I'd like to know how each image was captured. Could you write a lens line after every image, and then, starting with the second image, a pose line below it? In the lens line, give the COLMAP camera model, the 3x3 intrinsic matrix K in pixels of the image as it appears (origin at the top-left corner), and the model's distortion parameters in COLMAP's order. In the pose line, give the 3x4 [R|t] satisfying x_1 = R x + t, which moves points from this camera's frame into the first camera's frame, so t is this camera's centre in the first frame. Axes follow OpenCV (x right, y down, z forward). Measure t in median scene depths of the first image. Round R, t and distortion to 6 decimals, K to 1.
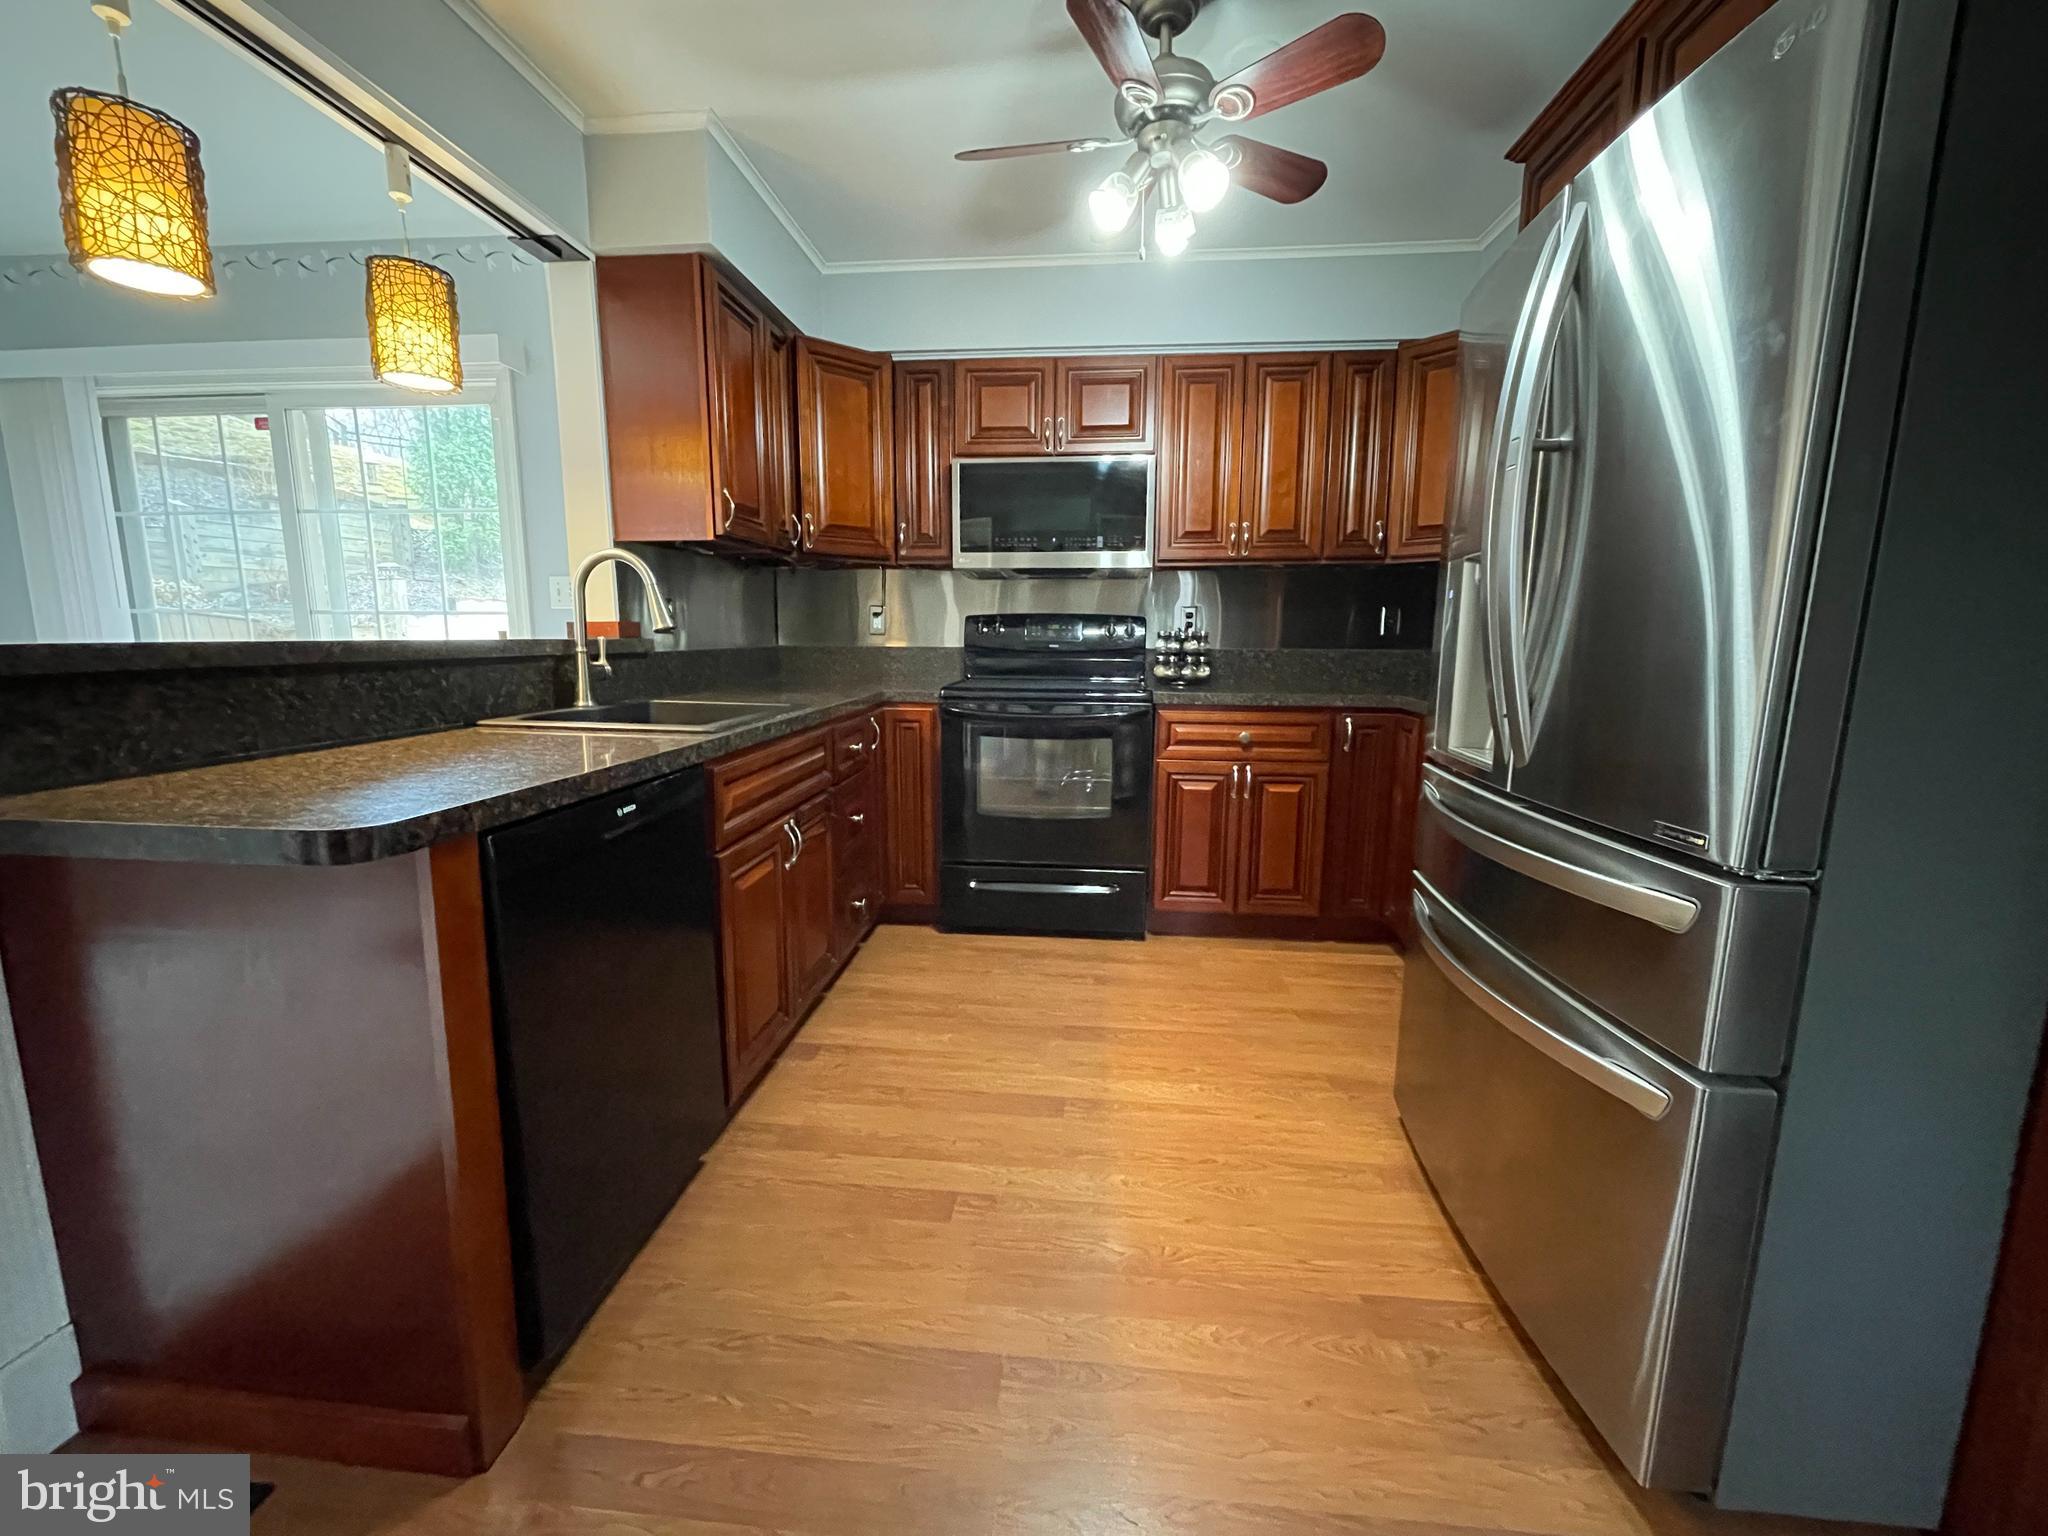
lens RADIAL K [[833.5, 0, 1024.0], [0, 833.5, 768.0], [0, 0, 1]] dist [-0.002827, -0.000226]
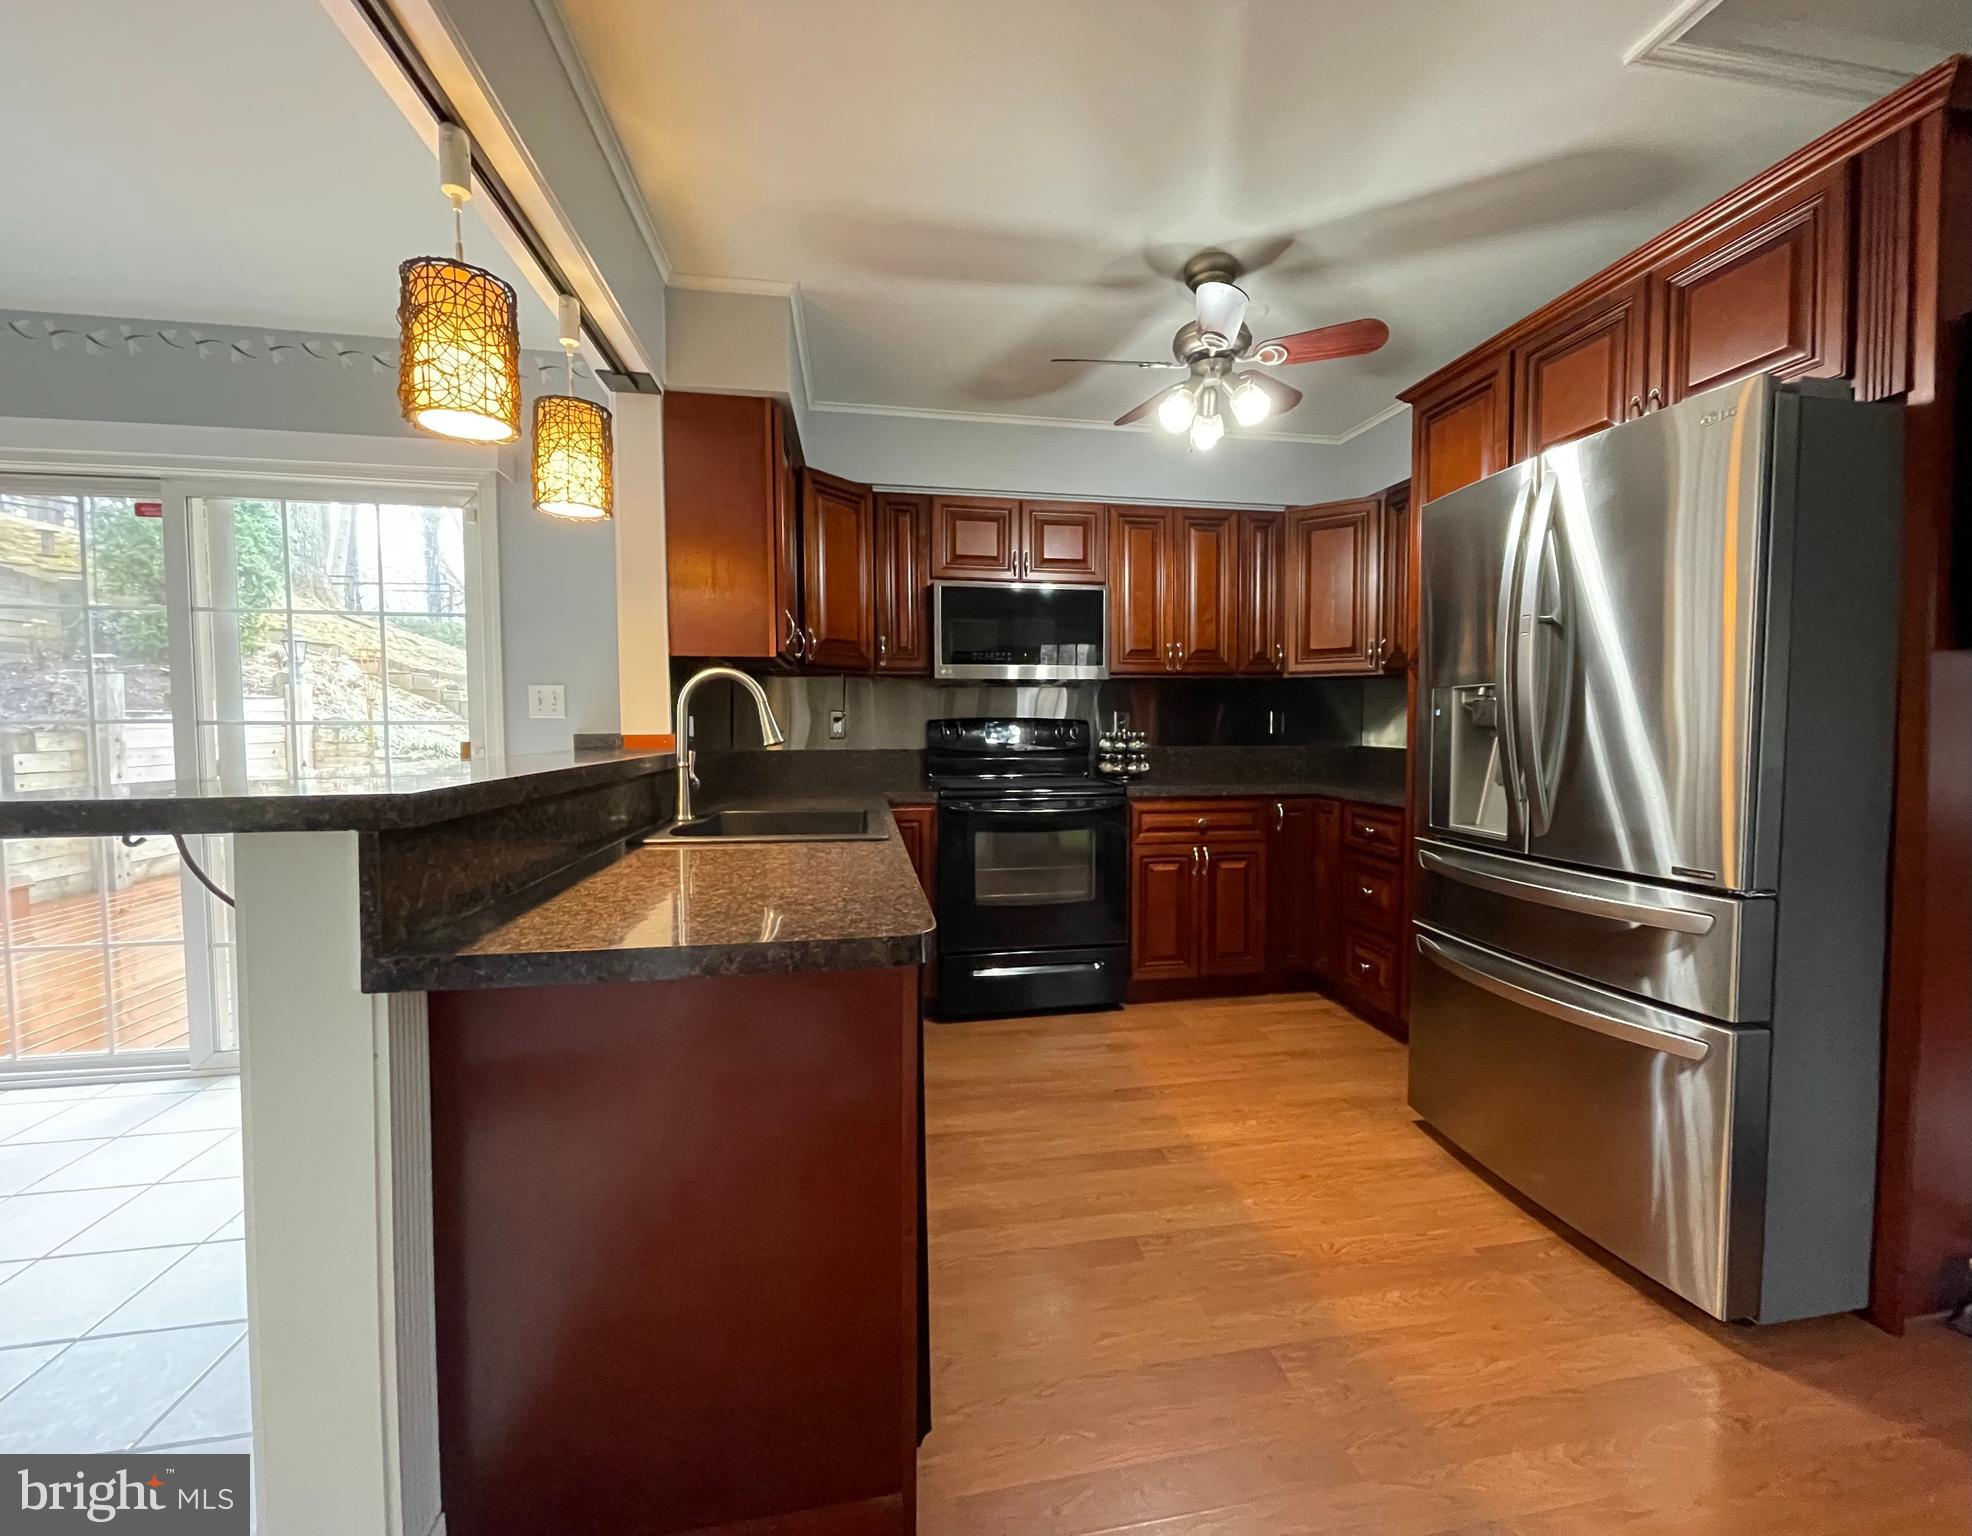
lens RADIAL K [[835.3, 0, 1023.8], [0, 835.3, 768.3], [0, 0, 1]] dist [-0.000739, -0.000140]
pose [[0.958856, -0.023970, 0.282880, -0.302785], [0.053892, 0.993679, -0.098476, -0.010669], [-0.278732, 0.109669, 0.954087, -0.062638]]
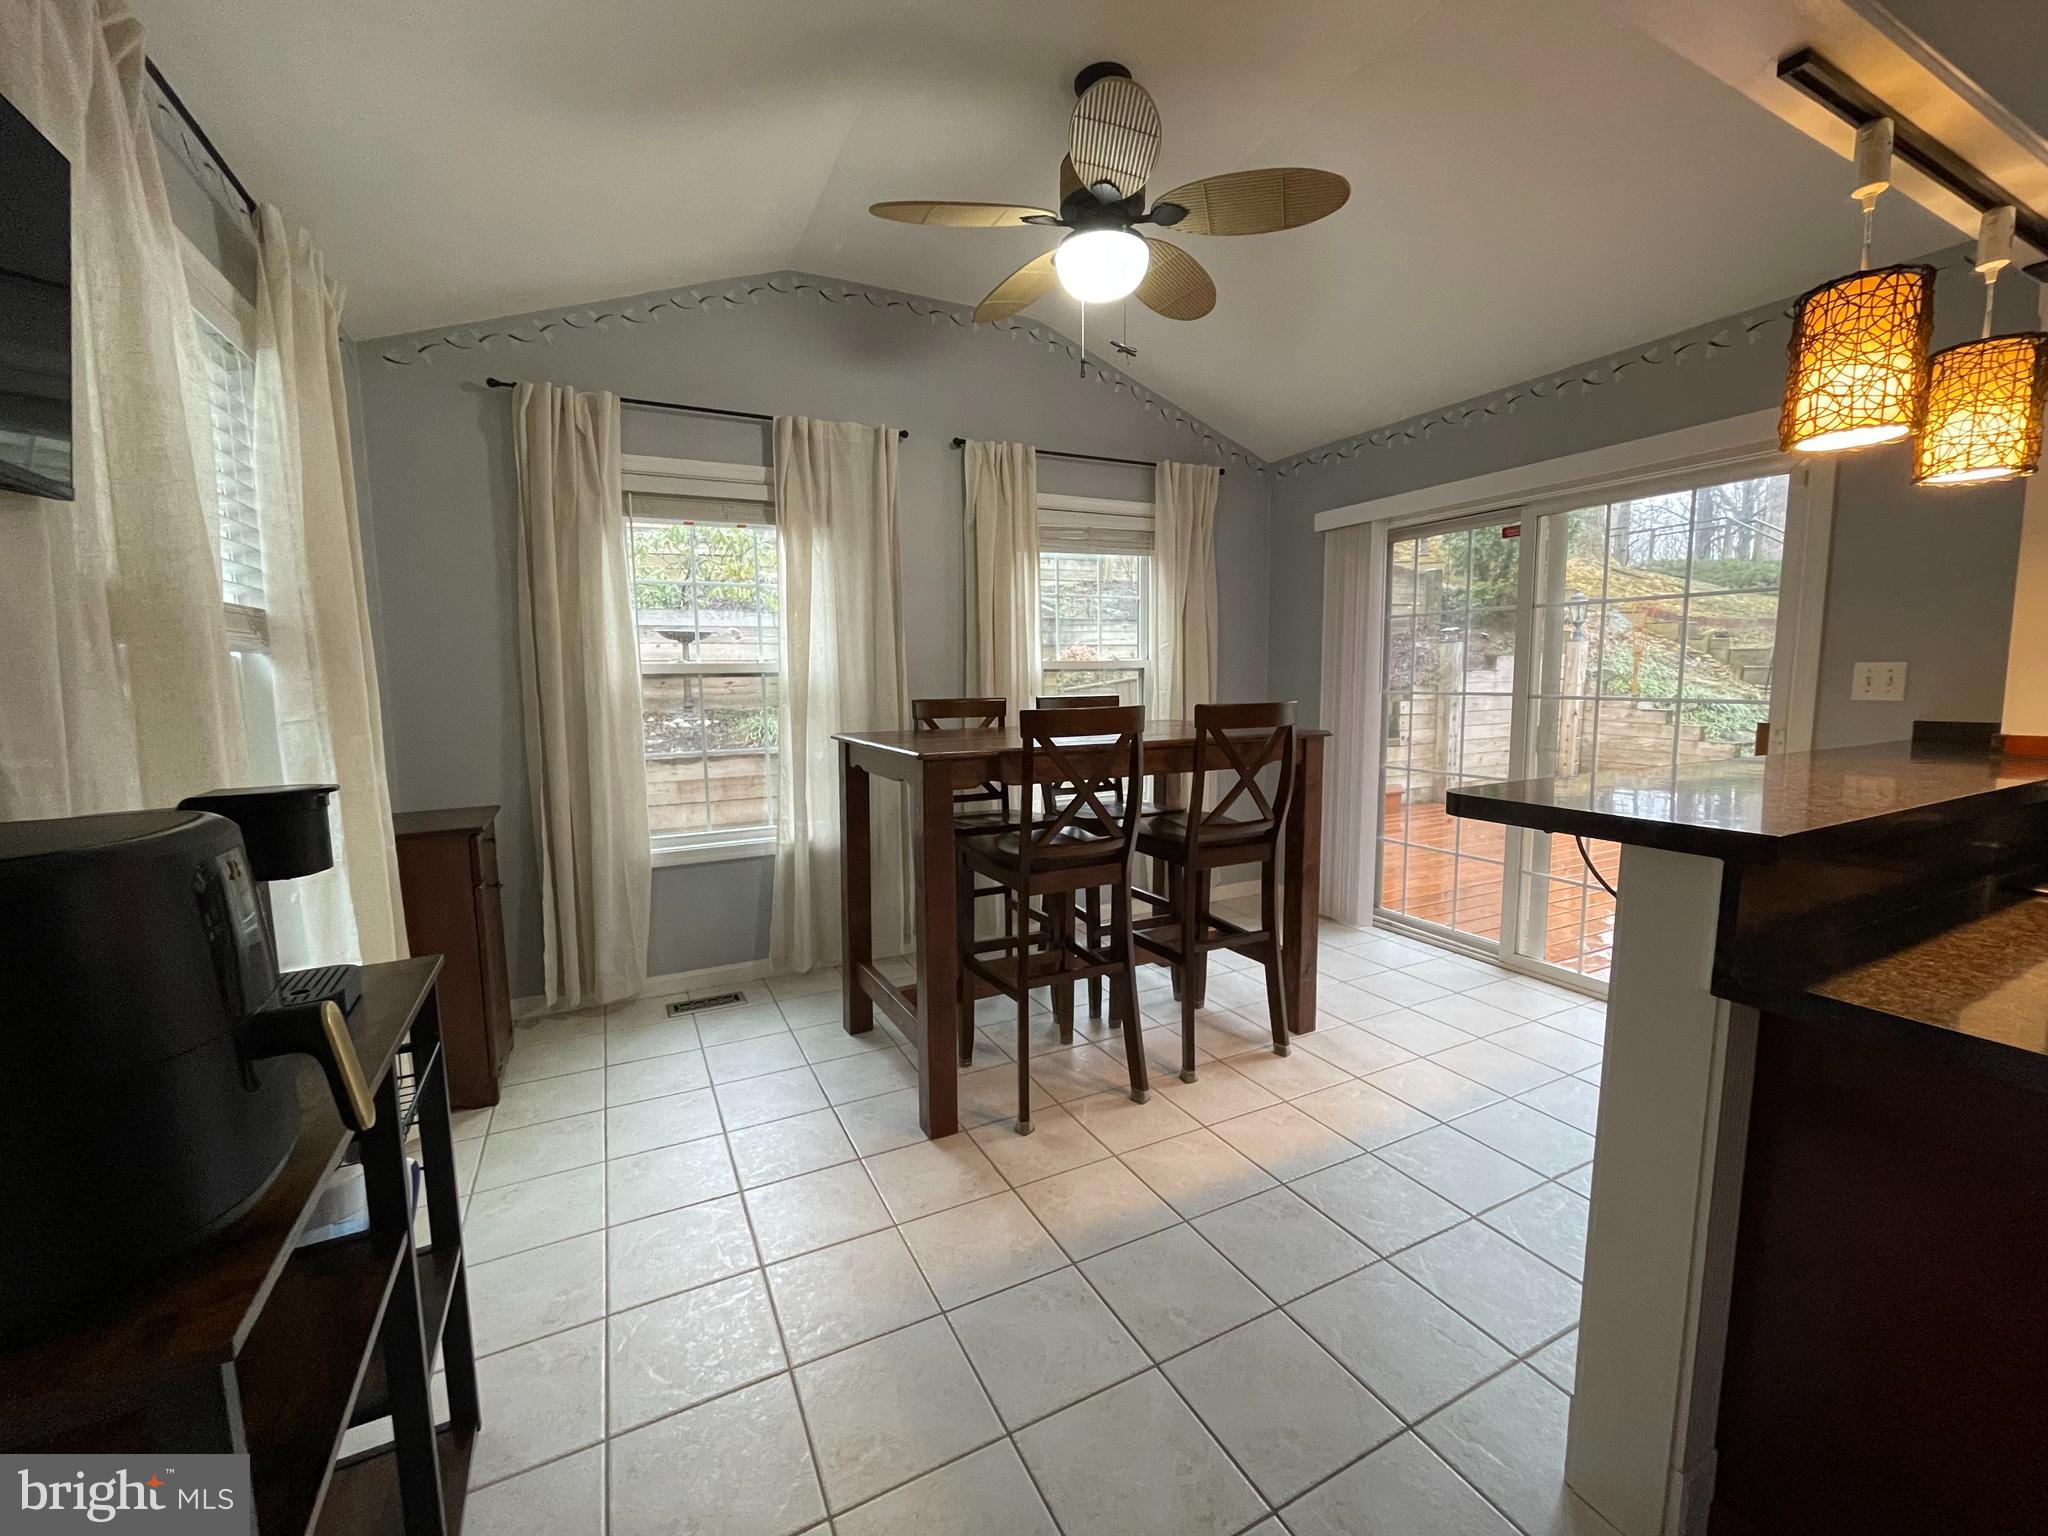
lens RADIAL K [[829.0, 0, 1023.6], [0, 829.0, 760.1], [0, 0, 1]] dist [-0.000500, -0.000074]
pose [[0.541890, 0.074432, -0.837147, -0.319291], [-0.117013, 0.993051, 0.012550, -0.043713], [0.832264, 0.091156, 0.546834, -0.150940]]
